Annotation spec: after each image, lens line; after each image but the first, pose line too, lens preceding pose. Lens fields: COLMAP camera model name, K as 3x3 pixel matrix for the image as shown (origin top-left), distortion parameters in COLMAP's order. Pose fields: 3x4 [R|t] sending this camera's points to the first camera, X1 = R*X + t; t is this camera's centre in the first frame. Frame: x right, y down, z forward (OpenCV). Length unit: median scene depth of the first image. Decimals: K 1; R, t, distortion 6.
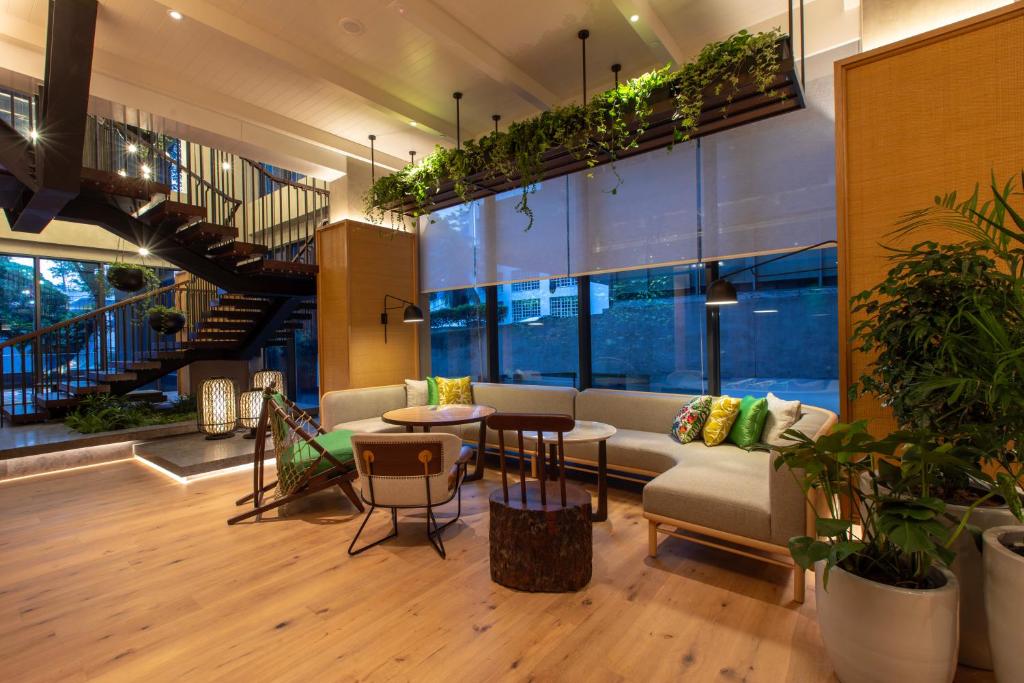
lens RADIAL K [[463.5, 0, 507.9], [0, 463.5, 345.5], [0, 0, 1]] dist [0.000599, 0.000143]
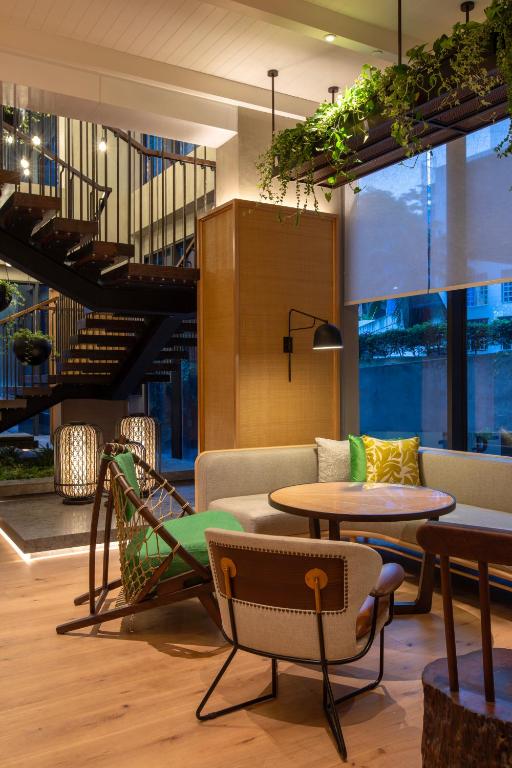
lens RADIAL K [[651.8, 0, 256.0], [0, 651.8, 384.0], [0, 0, 1]] dist [0.001467, 0.000658]
pose [[0.937473, 0.018134, -0.347584, 0.020941], [-0.017361, 0.999835, 0.005338, -0.006914], [0.347624, 0.001030, 0.937634, 0.126982]]
